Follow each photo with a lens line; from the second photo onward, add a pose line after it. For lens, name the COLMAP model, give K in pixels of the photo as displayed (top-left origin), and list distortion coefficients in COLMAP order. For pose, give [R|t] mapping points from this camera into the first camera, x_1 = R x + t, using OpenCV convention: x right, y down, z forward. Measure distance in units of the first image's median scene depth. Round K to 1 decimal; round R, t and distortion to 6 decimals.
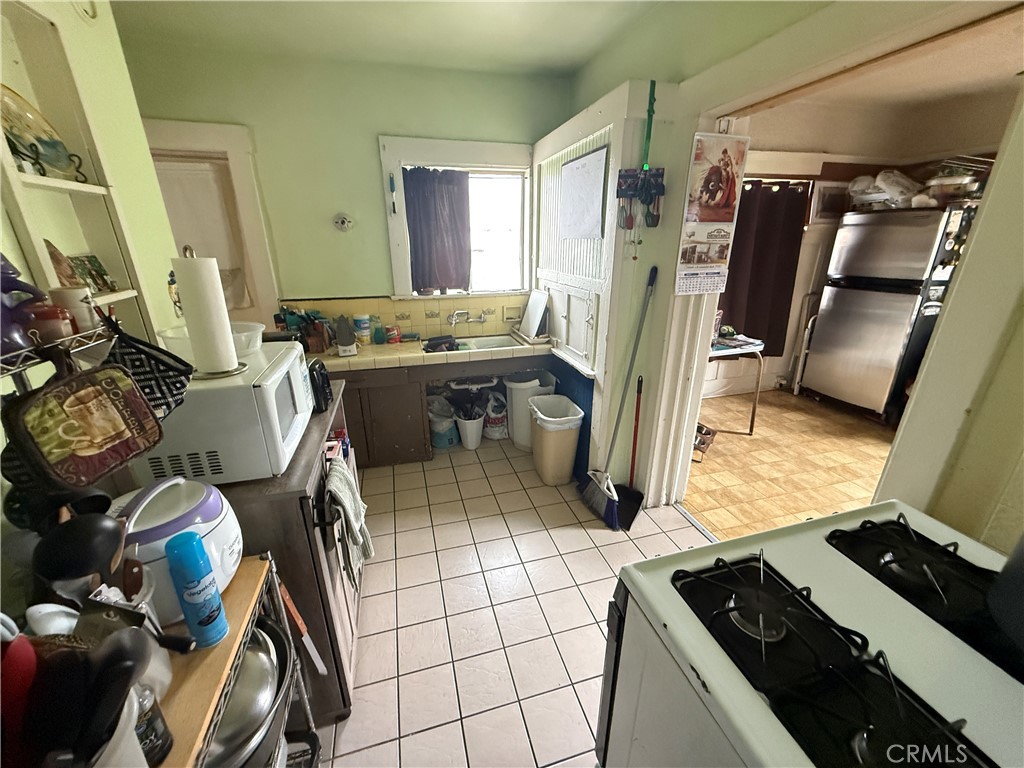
lens RADIAL K [[408.0, 0, 509.5], [0, 408.0, 385.5], [0, 0, 1]] dist [-0.001610, 0.000101]
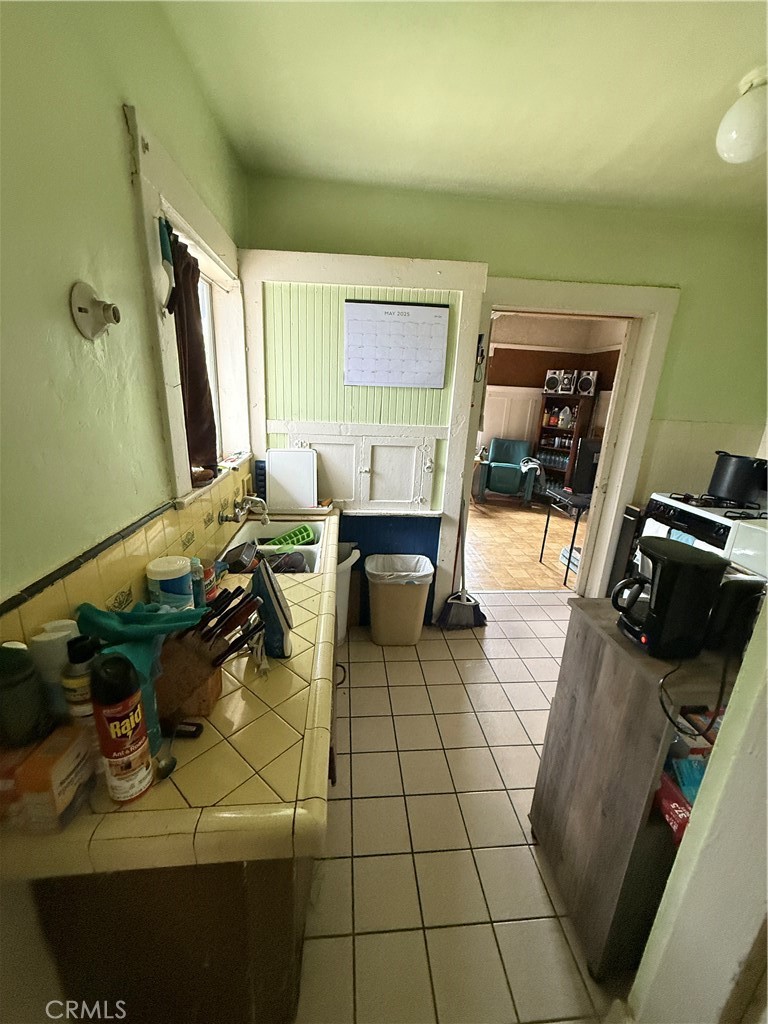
lens RADIAL K [[408.0, 0, 382.4], [0, 408.0, 508.9], [0, 0, 1]] dist [-0.001610, 0.000101]
pose [[0.185847, -0.262639, 0.946827, -0.667387], [0.294818, 0.934121, 0.201247, -0.237466], [-0.937306, 0.241741, 0.251034, 0.694054]]
